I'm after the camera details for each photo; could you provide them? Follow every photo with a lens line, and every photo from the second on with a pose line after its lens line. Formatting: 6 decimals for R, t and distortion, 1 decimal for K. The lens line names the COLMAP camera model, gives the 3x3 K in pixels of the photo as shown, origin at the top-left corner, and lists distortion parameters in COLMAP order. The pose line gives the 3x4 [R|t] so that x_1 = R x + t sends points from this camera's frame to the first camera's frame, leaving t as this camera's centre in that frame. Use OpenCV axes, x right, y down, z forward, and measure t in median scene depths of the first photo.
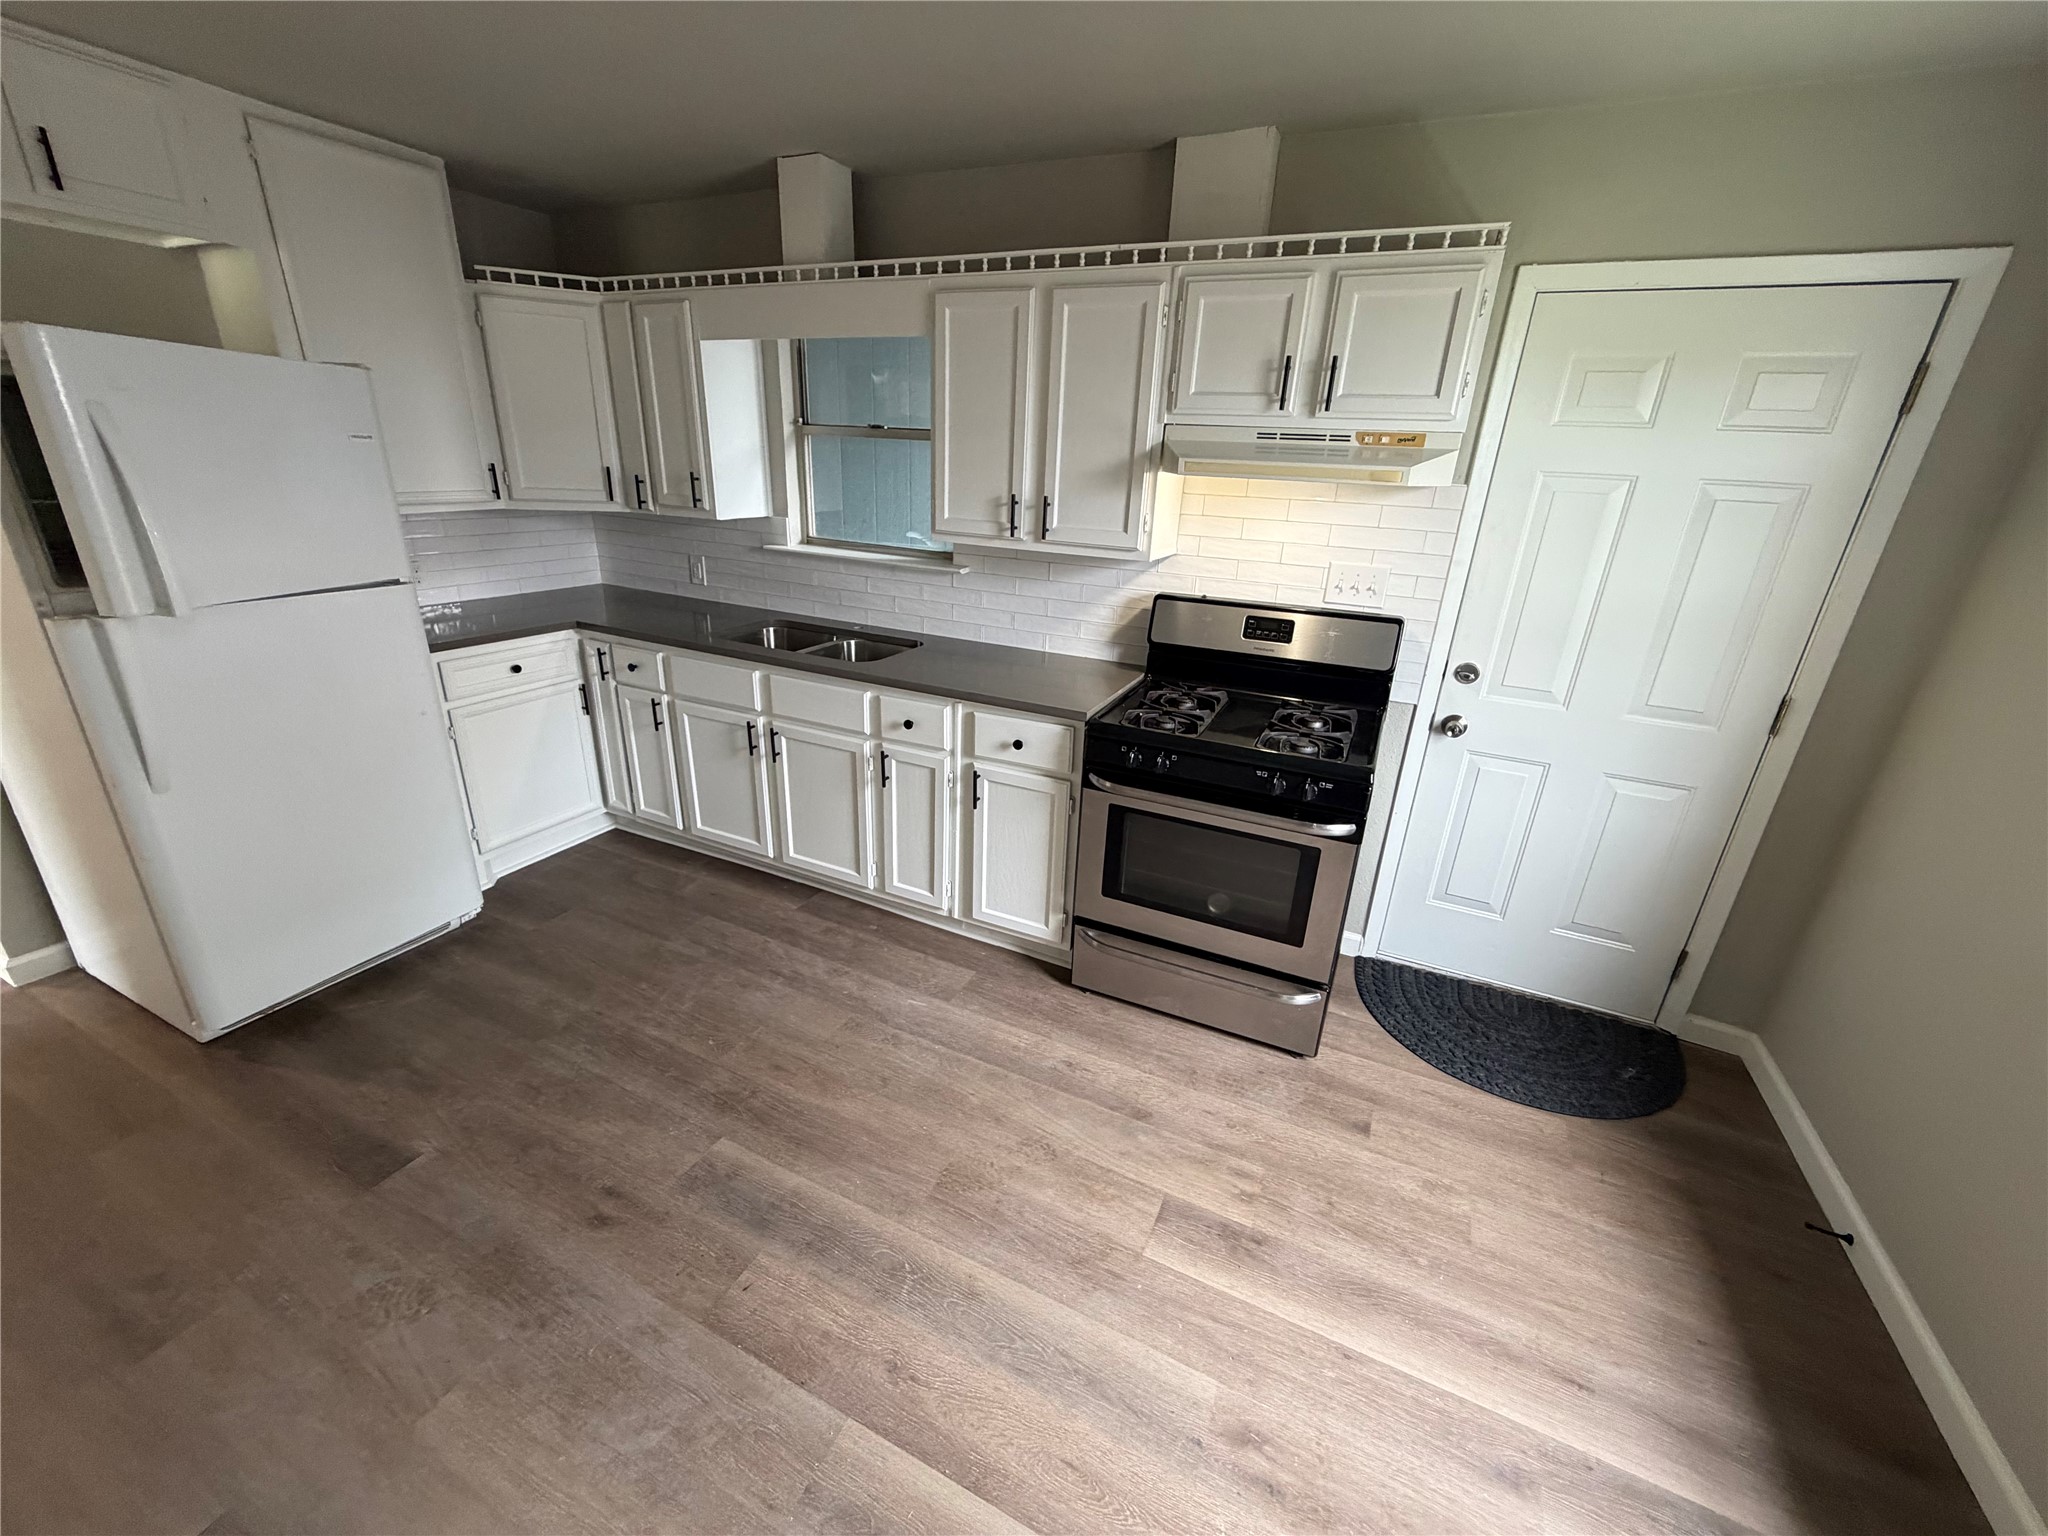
lens RADIAL K [[815.9, 0, 1016.4], [0, 815.9, 768.6], [0, 0, 1]] dist [-0.000120, -0.000283]
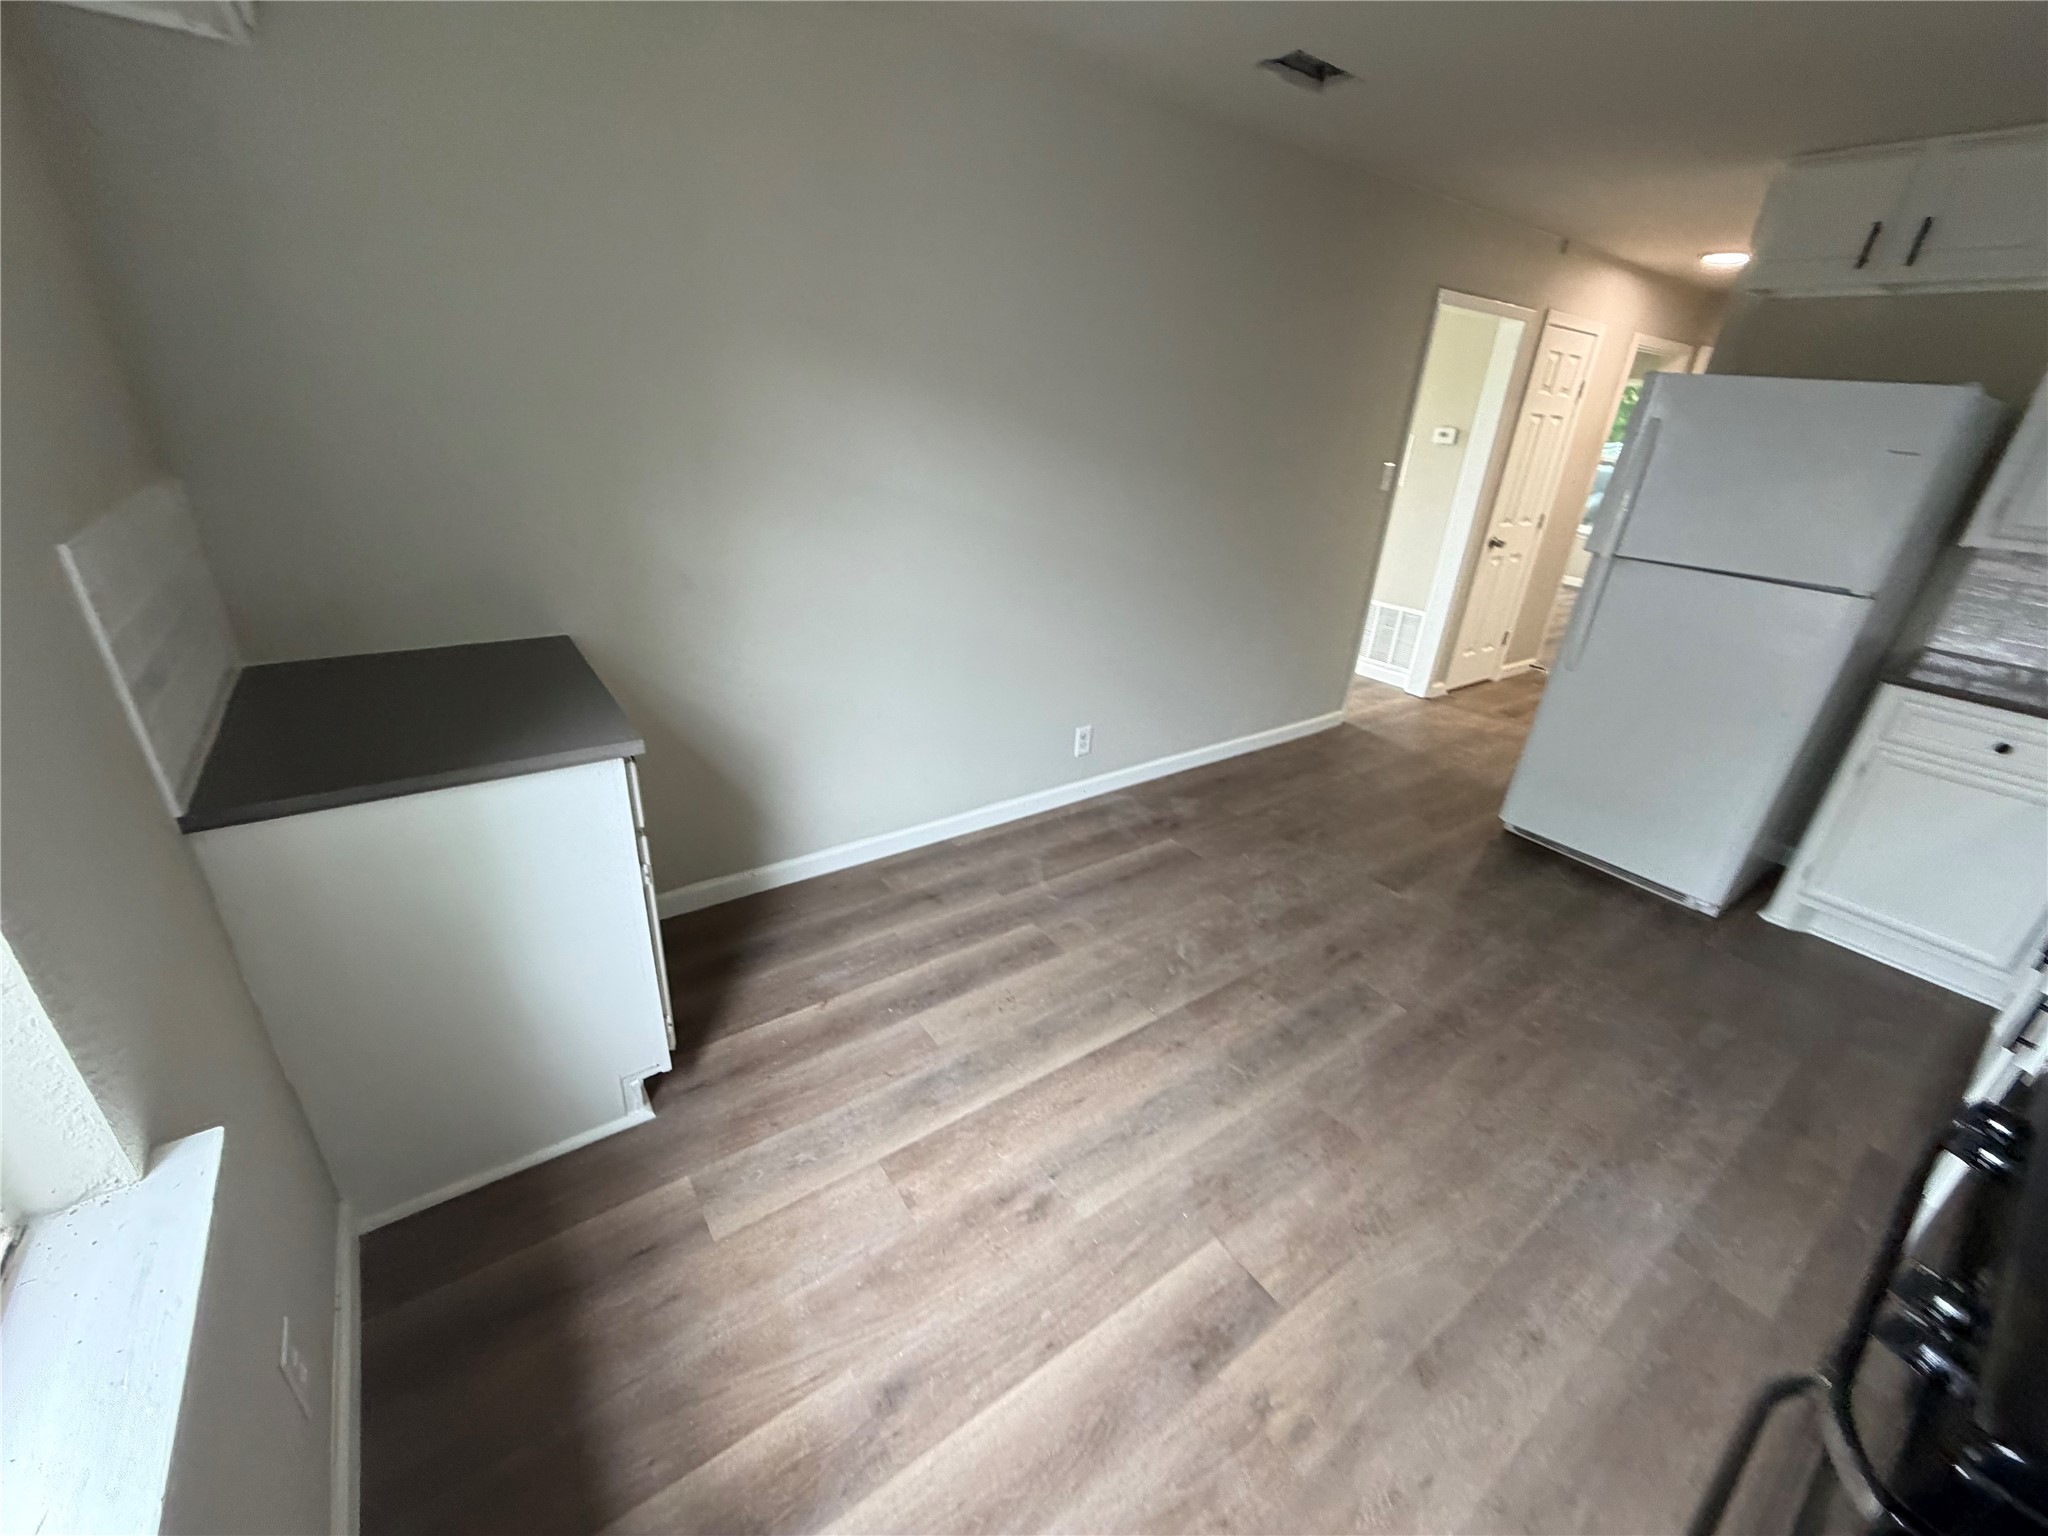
lens RADIAL K [[815.9, 0, 1016.4], [0, 815.9, 768.6], [0, 0, 1]] dist [-0.000120, -0.000283]
pose [[-0.477978, 0.299315, -0.825801, 0.543402], [-0.389215, 0.770642, 0.504601, -0.136600], [0.787432, 0.562602, -0.251852, 0.450791]]
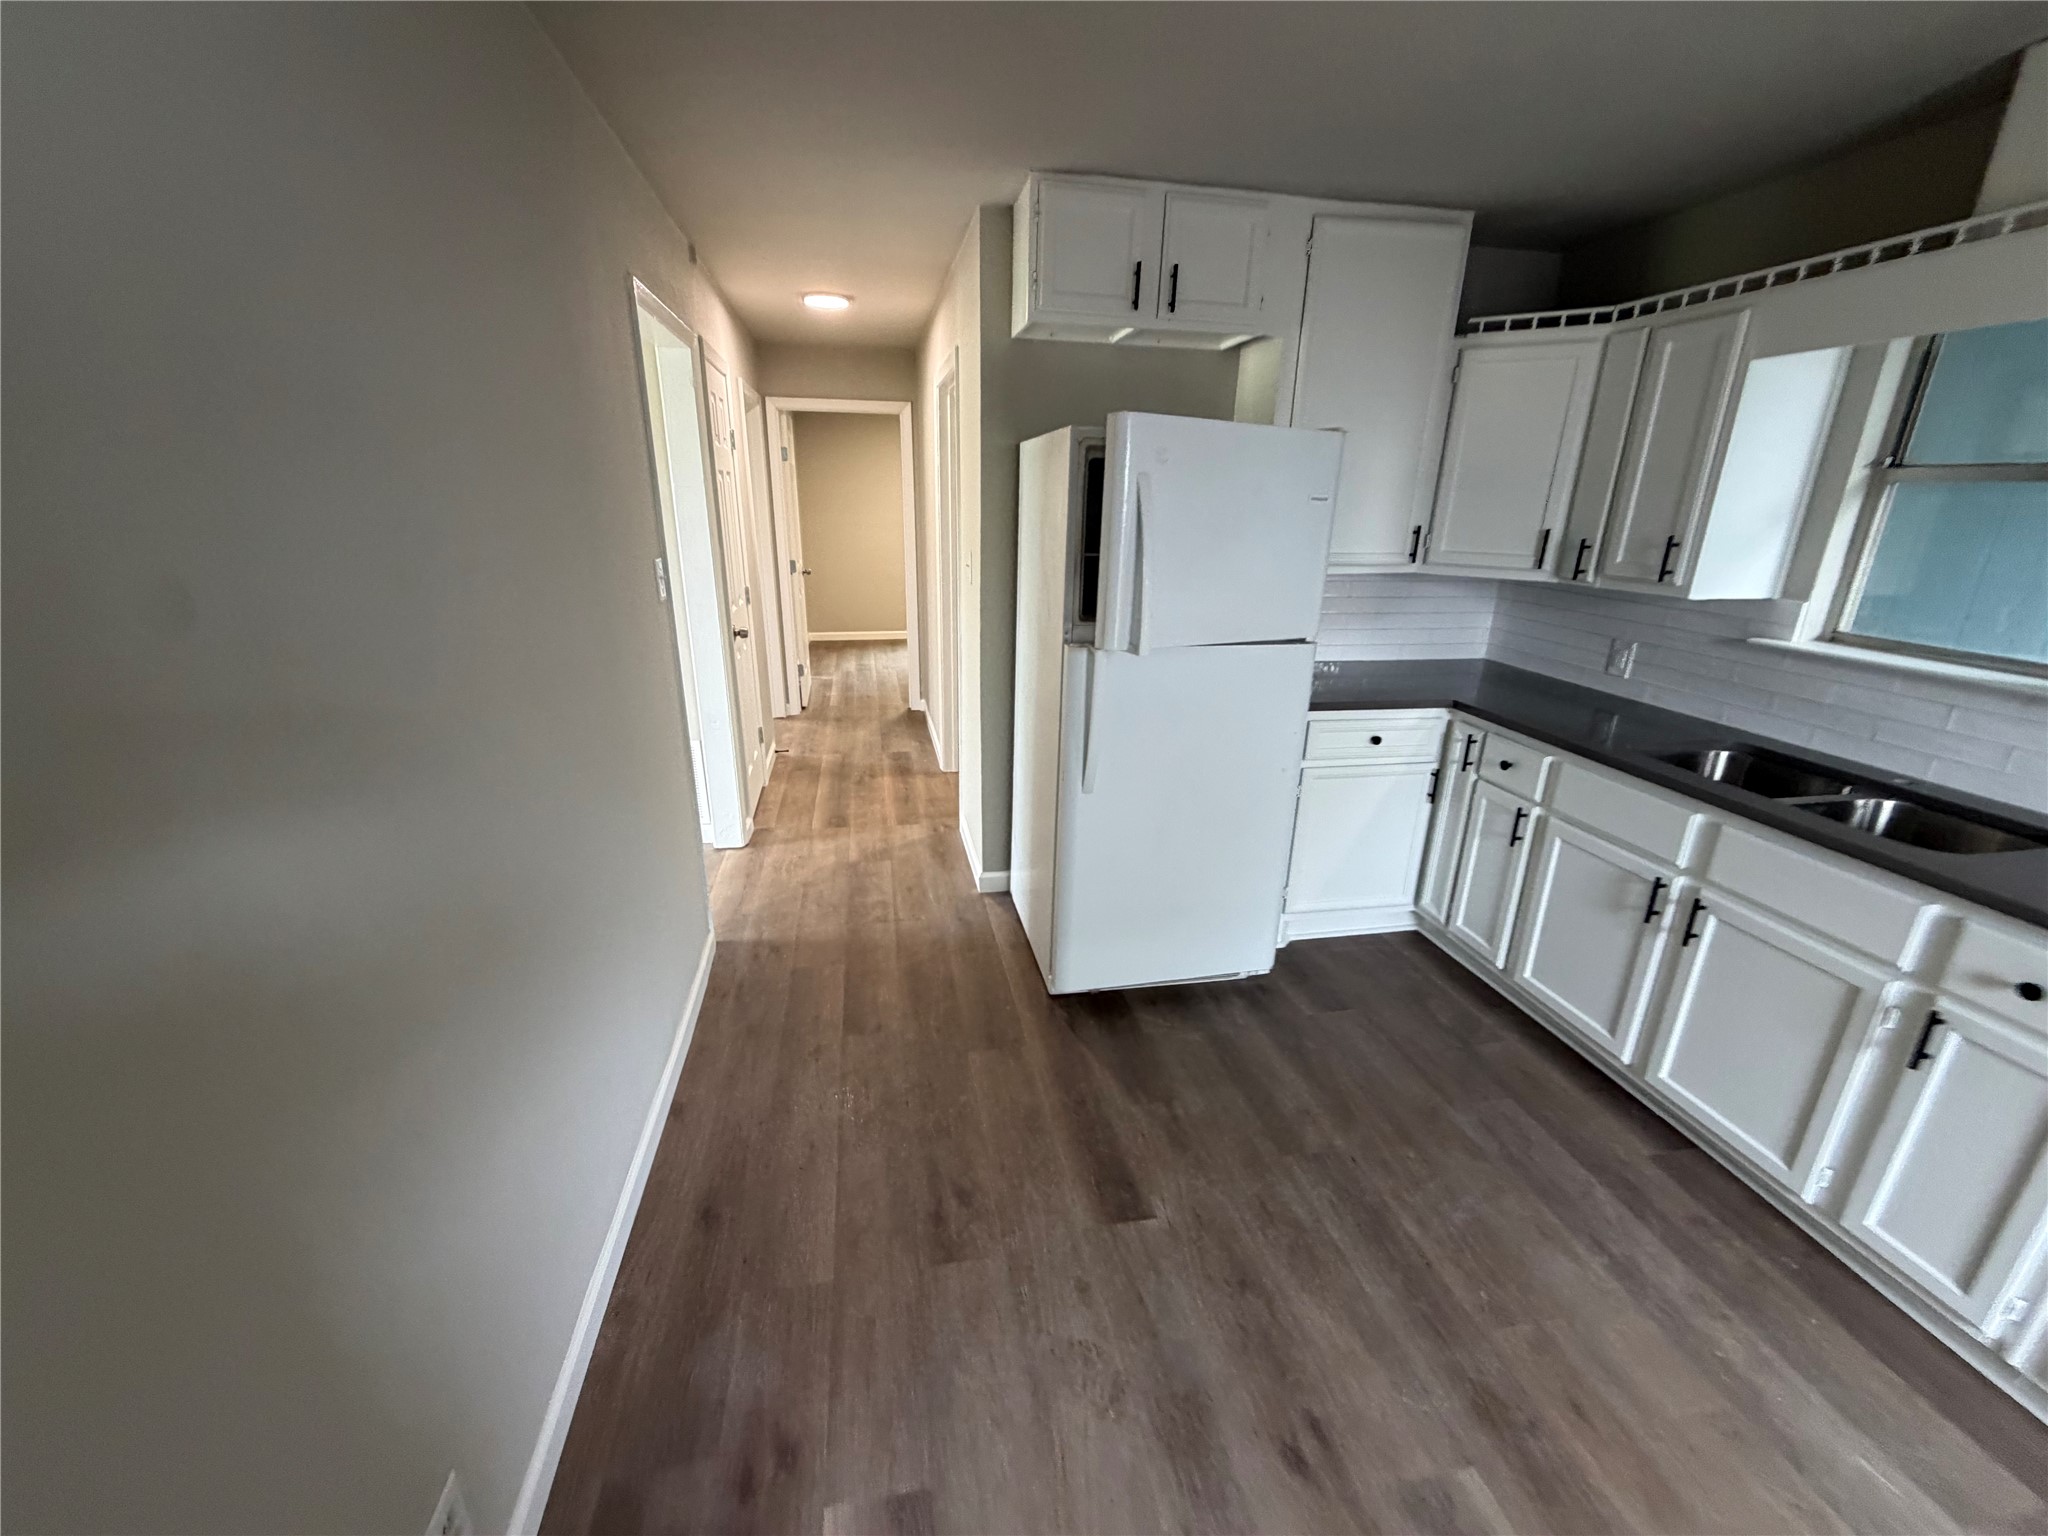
lens RADIAL K [[815.9, 0, 1016.4], [0, 815.9, 768.6], [0, 0, 1]] dist [-0.000120, -0.000283]
pose [[0.589869, 0.226470, -0.775091, -0.128254], [-0.282032, 0.957198, 0.065044, -0.036629], [0.756646, 0.180233, 0.628493, 0.109586]]
